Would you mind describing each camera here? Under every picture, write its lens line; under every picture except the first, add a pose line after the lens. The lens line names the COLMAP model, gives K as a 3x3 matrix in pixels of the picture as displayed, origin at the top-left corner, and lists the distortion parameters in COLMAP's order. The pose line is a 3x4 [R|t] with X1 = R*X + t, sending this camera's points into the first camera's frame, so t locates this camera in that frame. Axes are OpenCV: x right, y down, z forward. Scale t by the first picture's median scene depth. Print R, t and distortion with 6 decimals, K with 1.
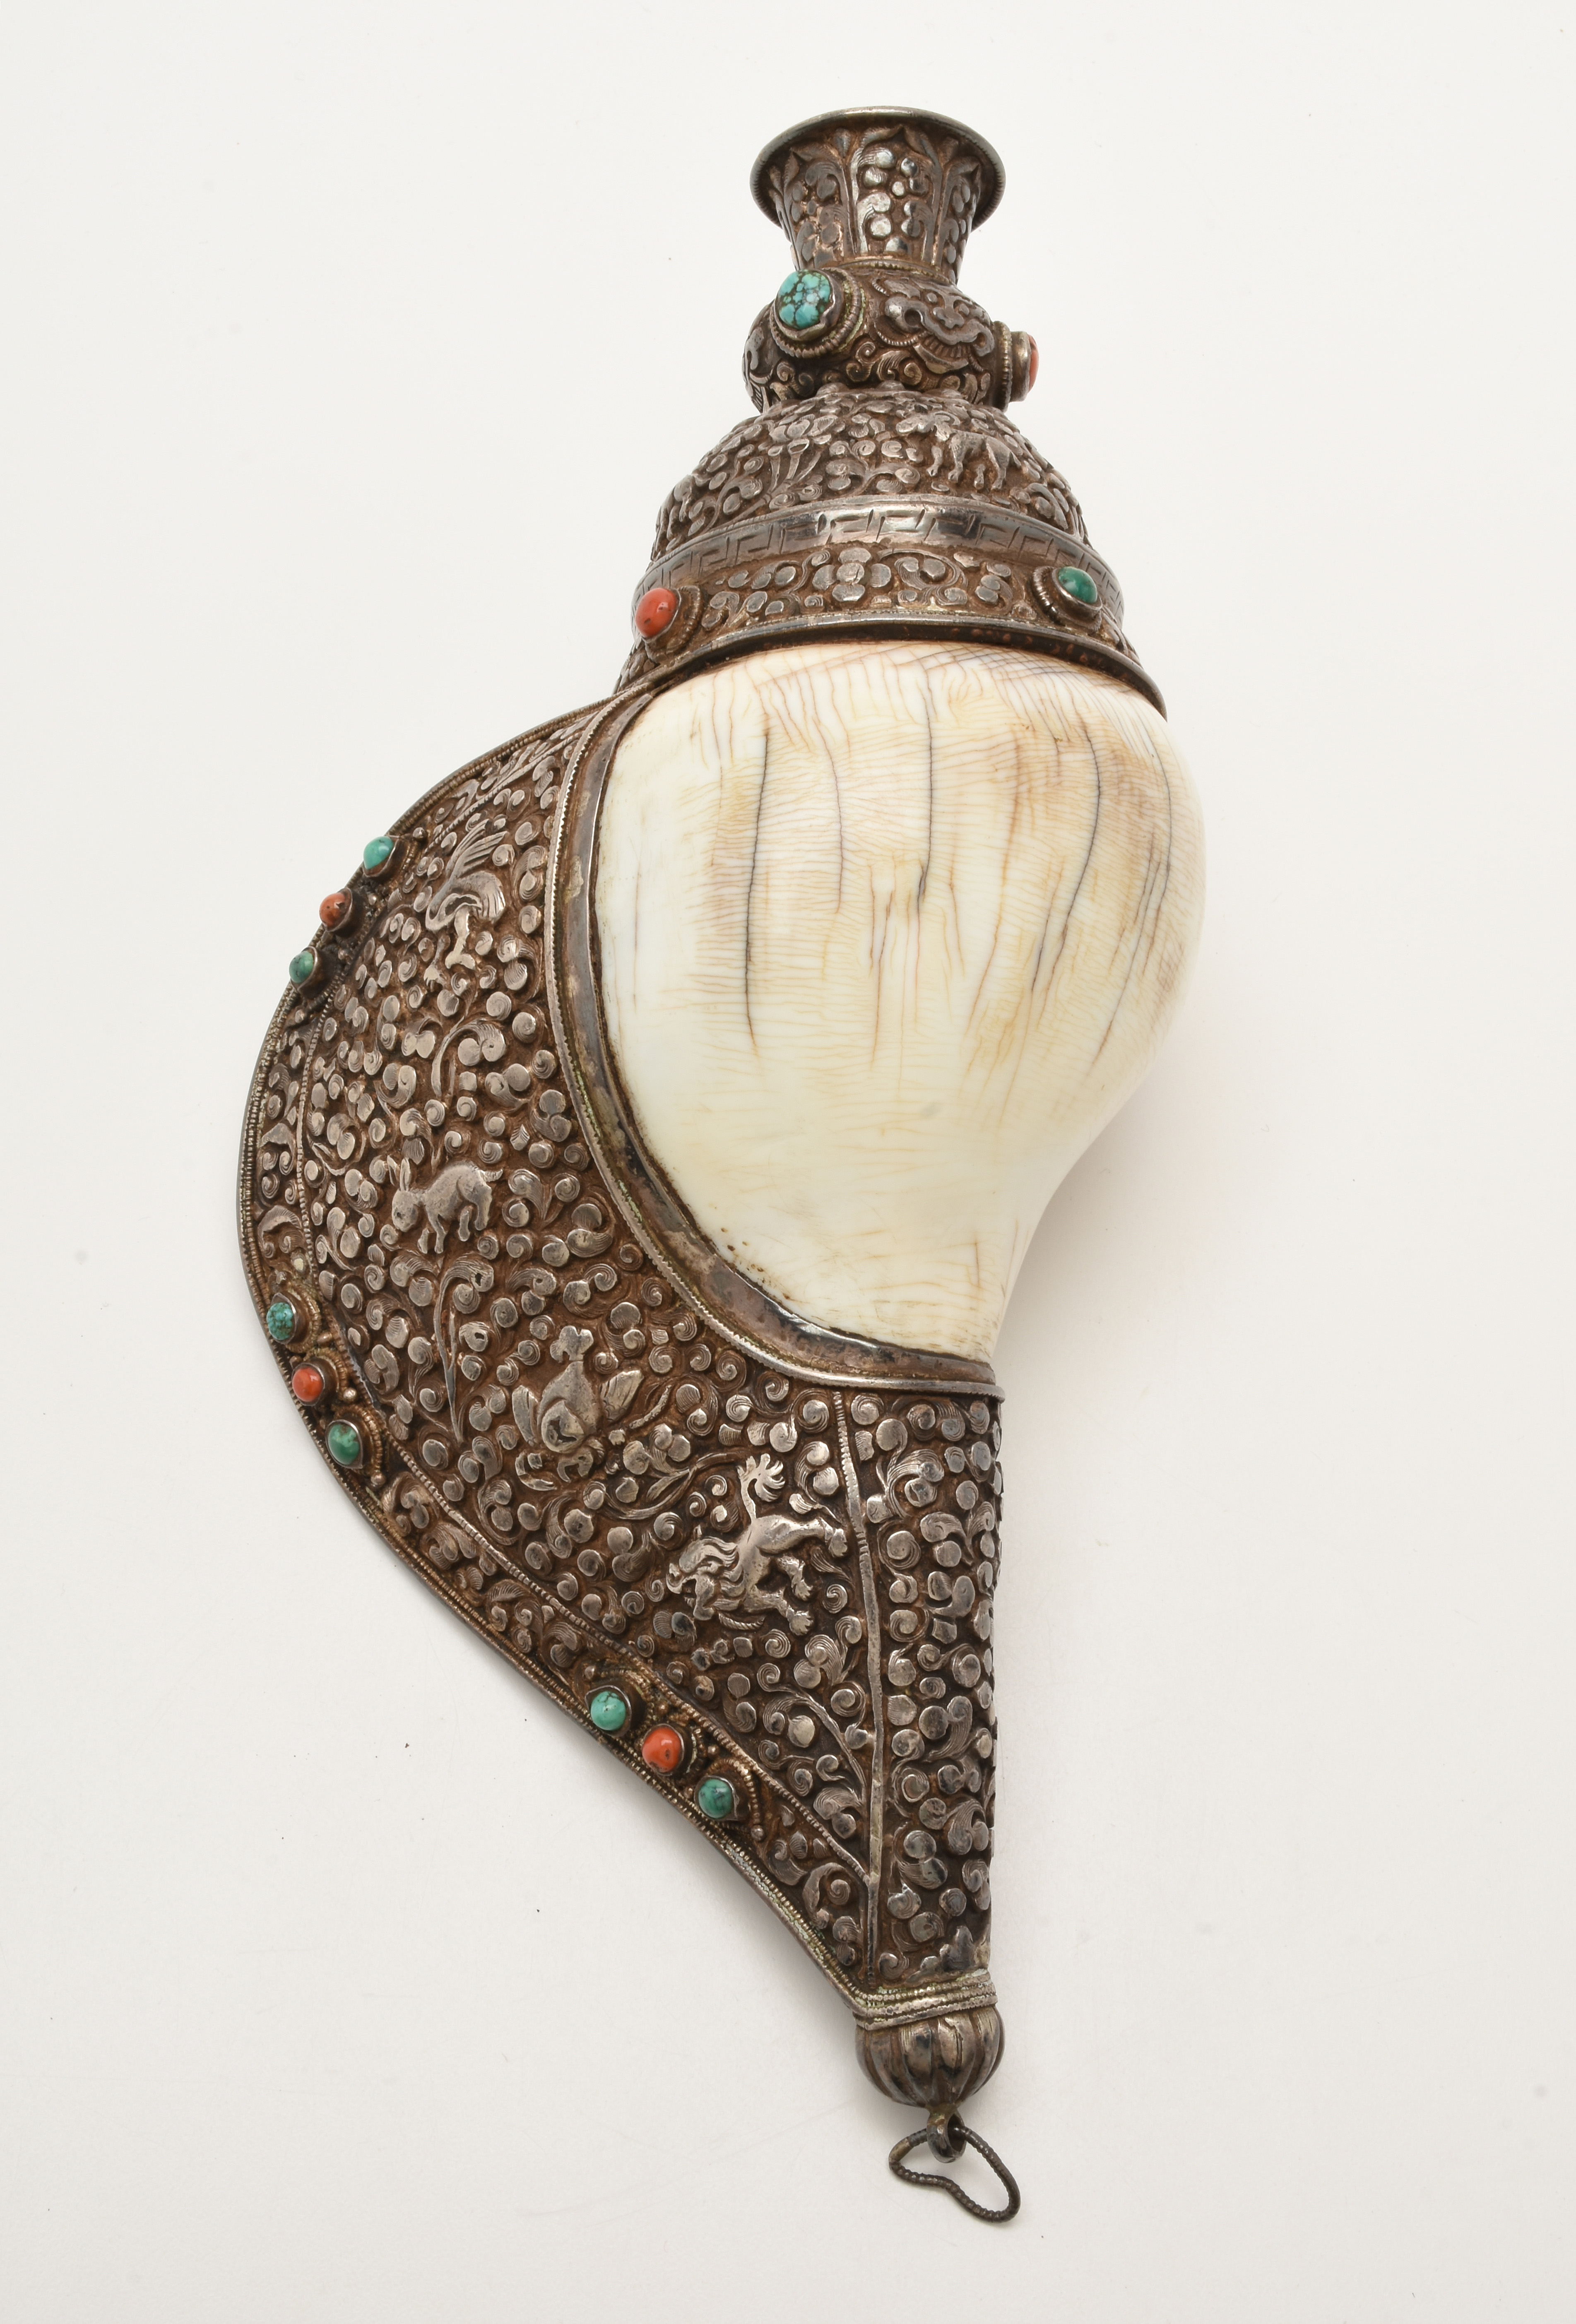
lens RADIAL K [[3263.9, 0, 788.0], [0, 3263.9, 1162.0], [0, 0, 1]] dist [-0.023097, -0.017742]
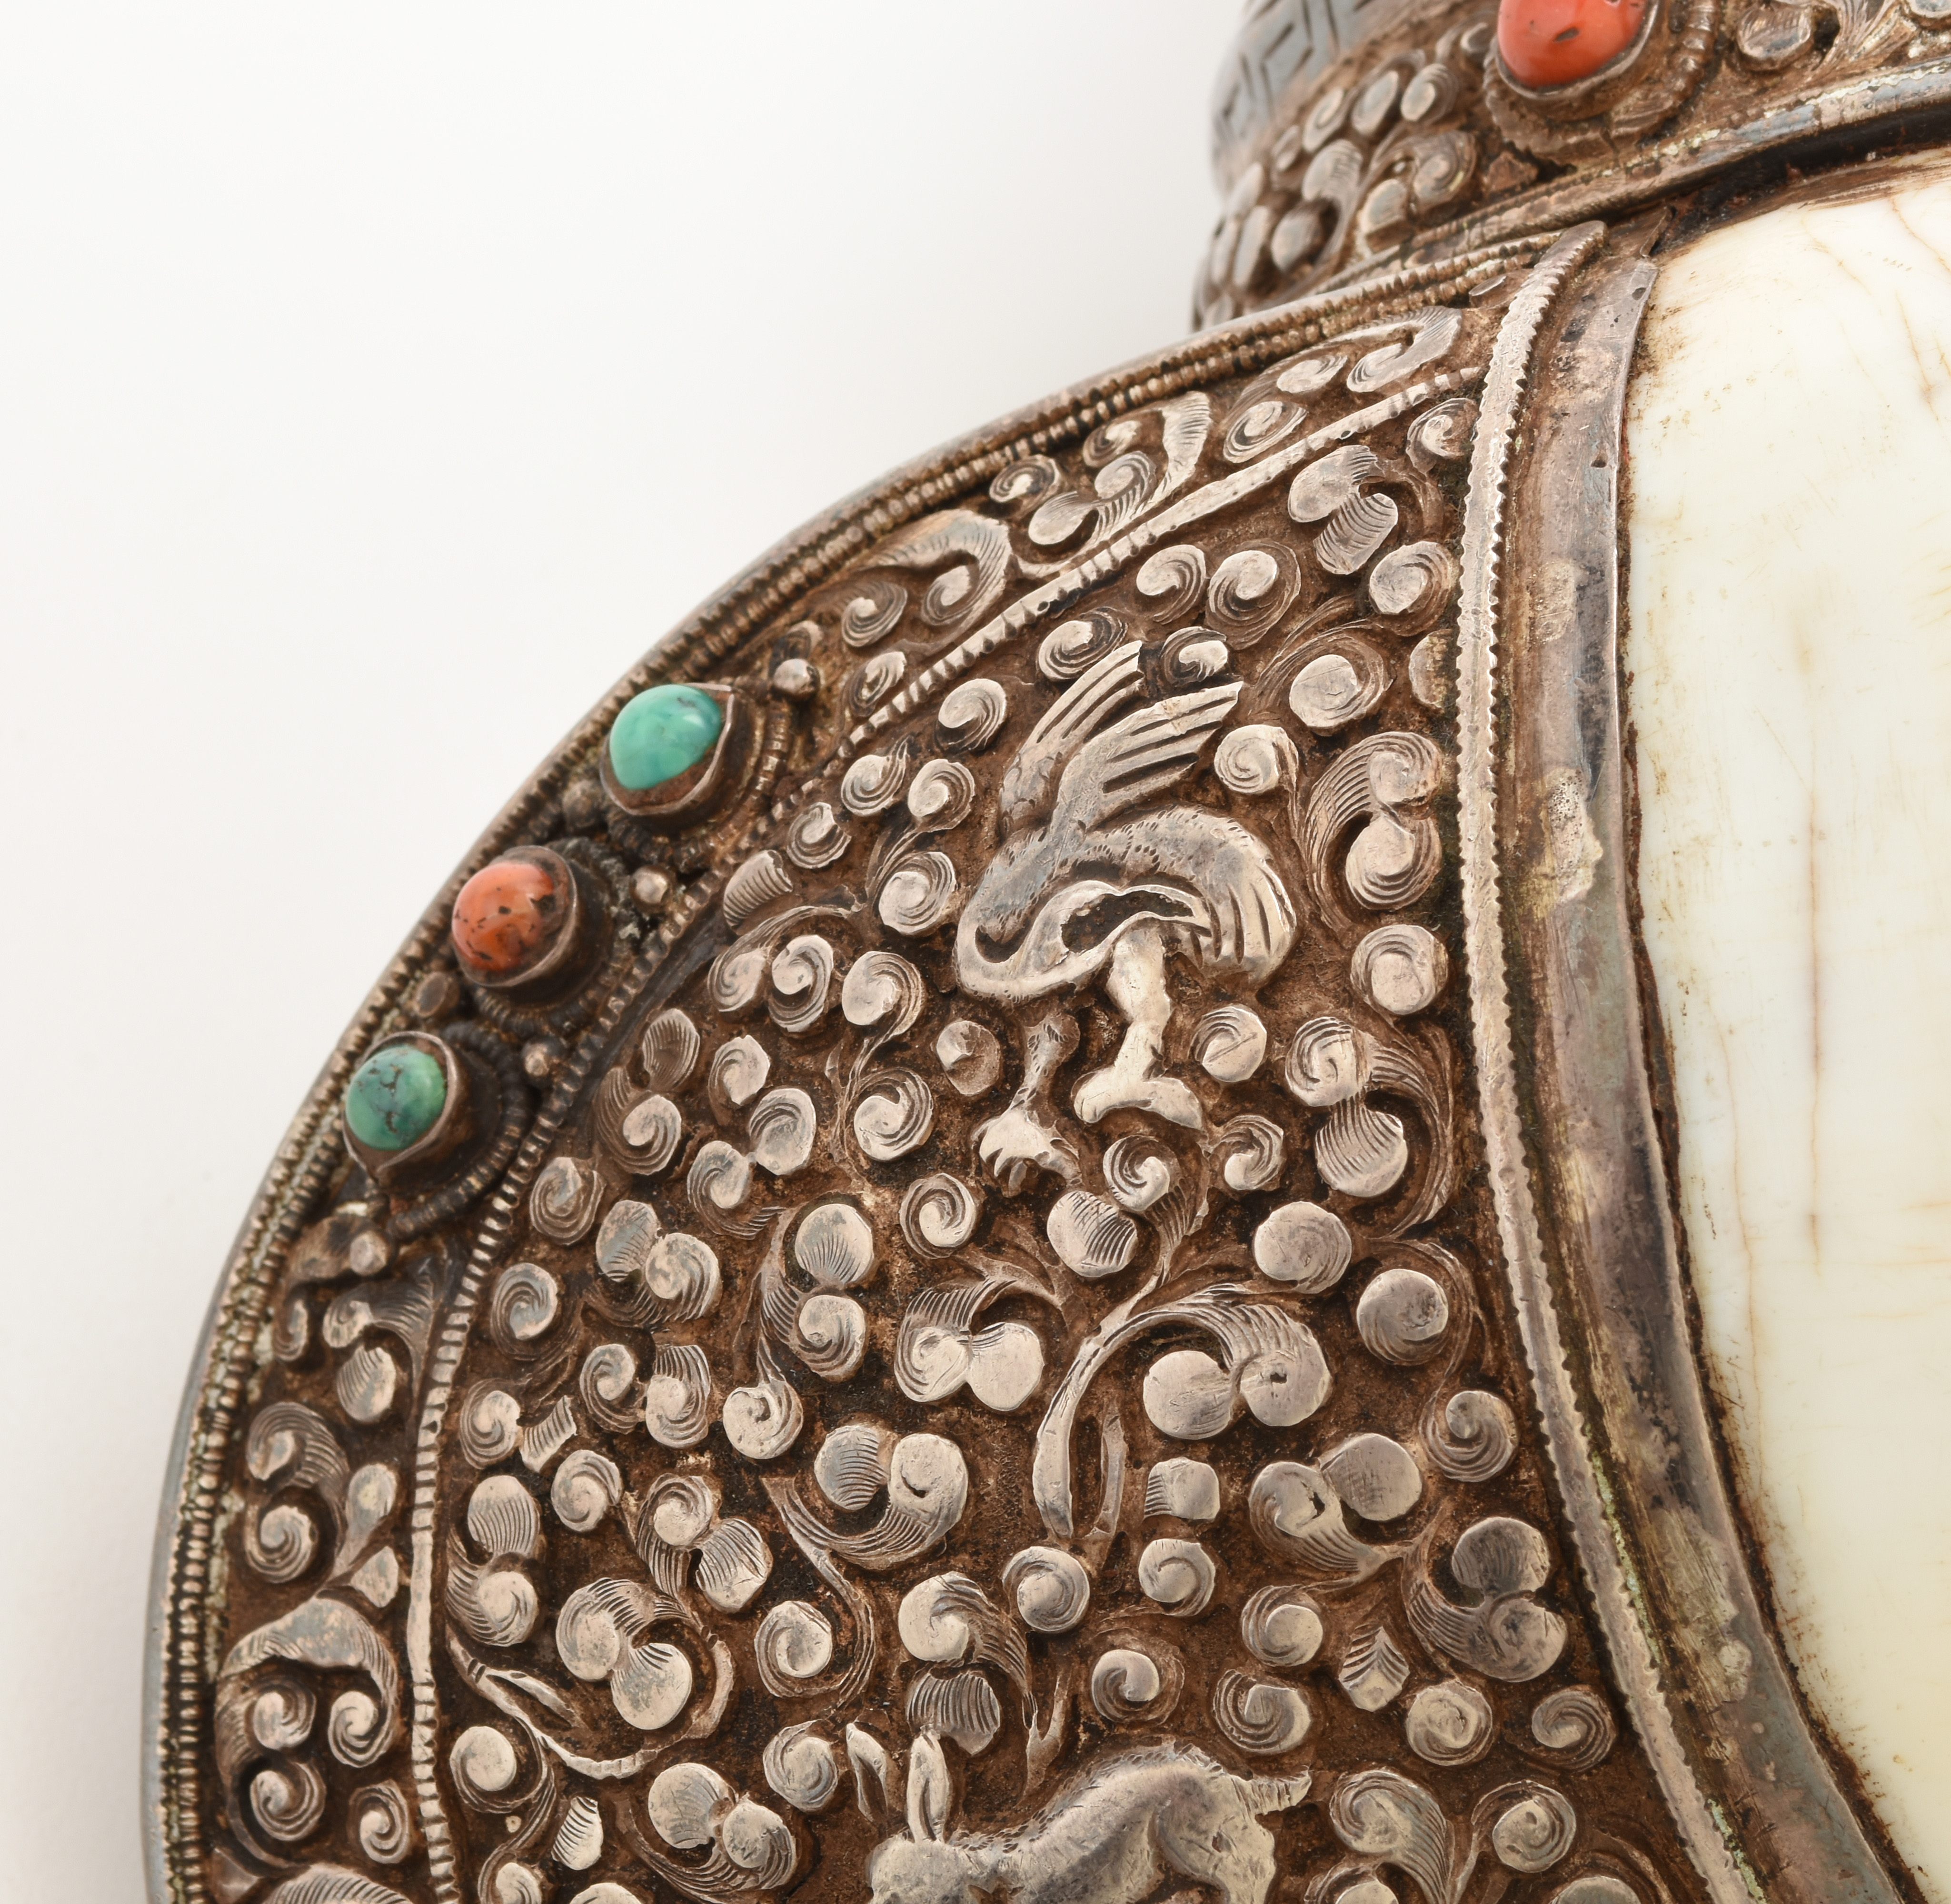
lens RADIAL K [[6513.2, 0, 621.4], [0, 6513.2, 951.8], [0, 0, 1]] dist [0.069095, -2.285254]
pose [[0.965886, -0.004715, 0.258925, -0.309181], [0.015262, 0.999133, -0.038737, -0.052518], [-0.258518, 0.041368, 0.965120, 0.415374]]
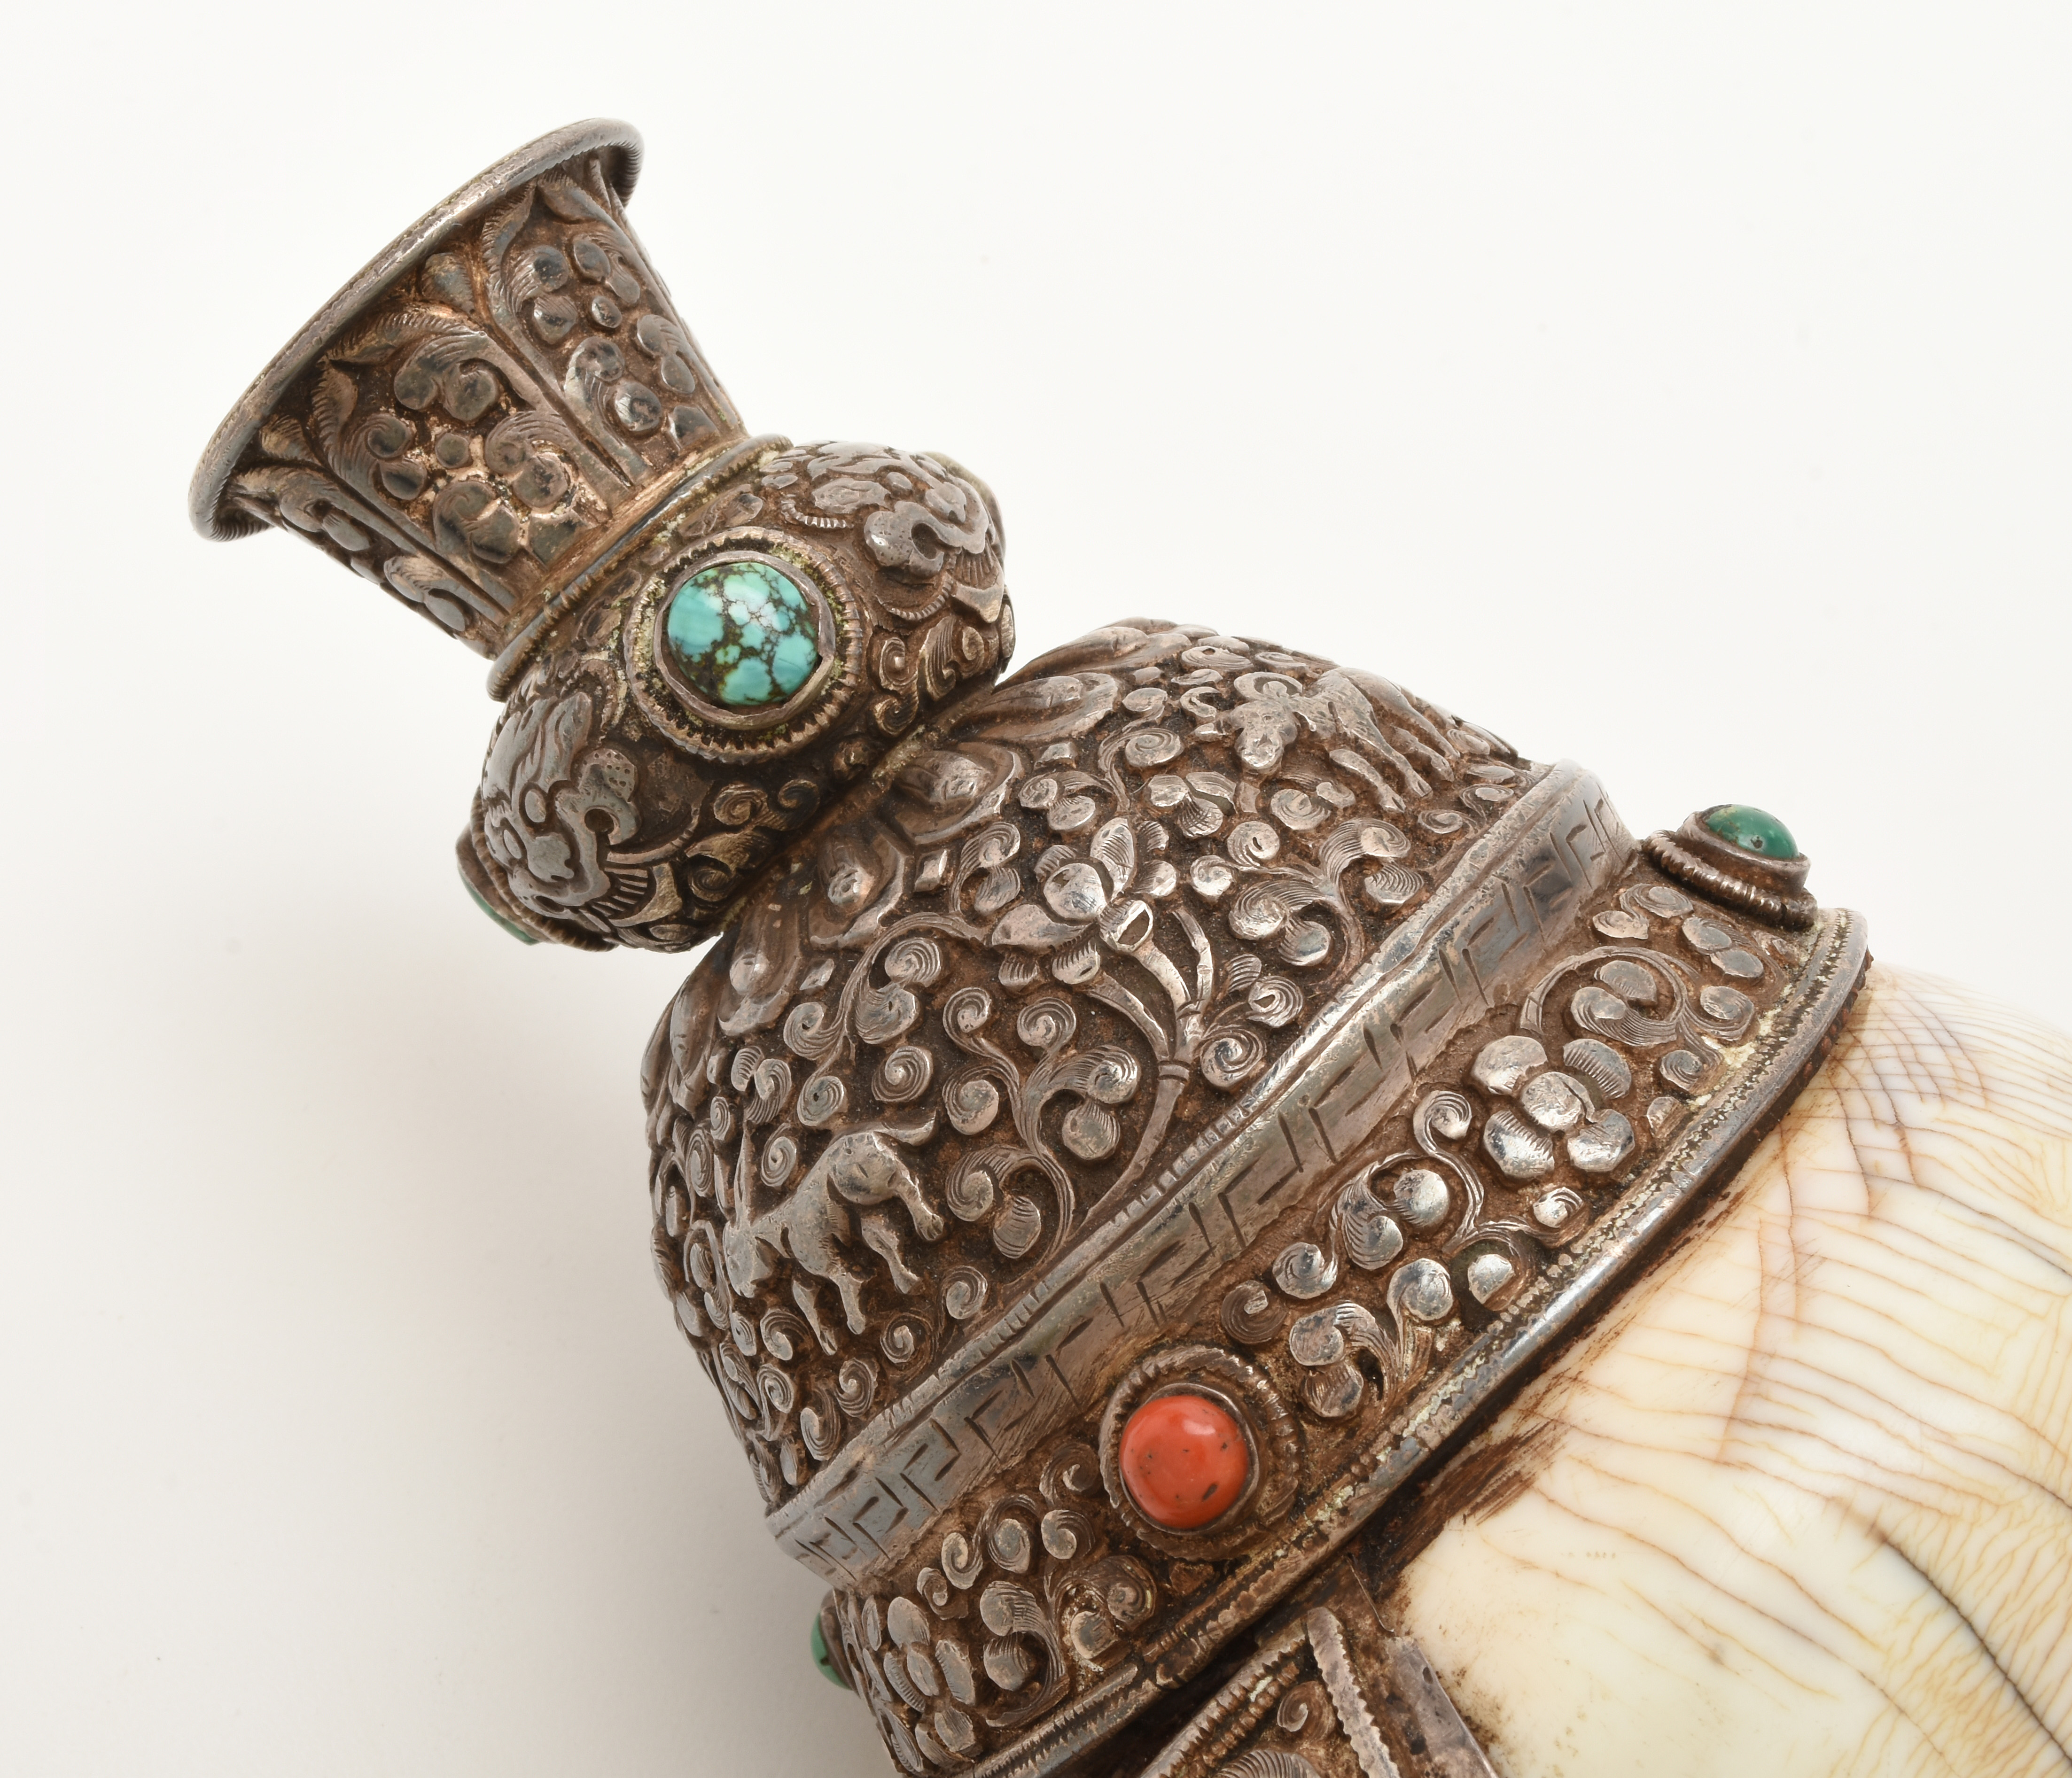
lens RADIAL K [[4073.8, 0, 1036.0], [0, 4073.8, 889.0], [0, 0, 1]] dist [-0.023804, 0.037266]
pose [[0.618164, -0.540163, 0.571050, -0.307172], [0.548035, 0.816963, 0.179525, -0.334670], [-0.563499, 0.201980, 0.801045, 0.615570]]
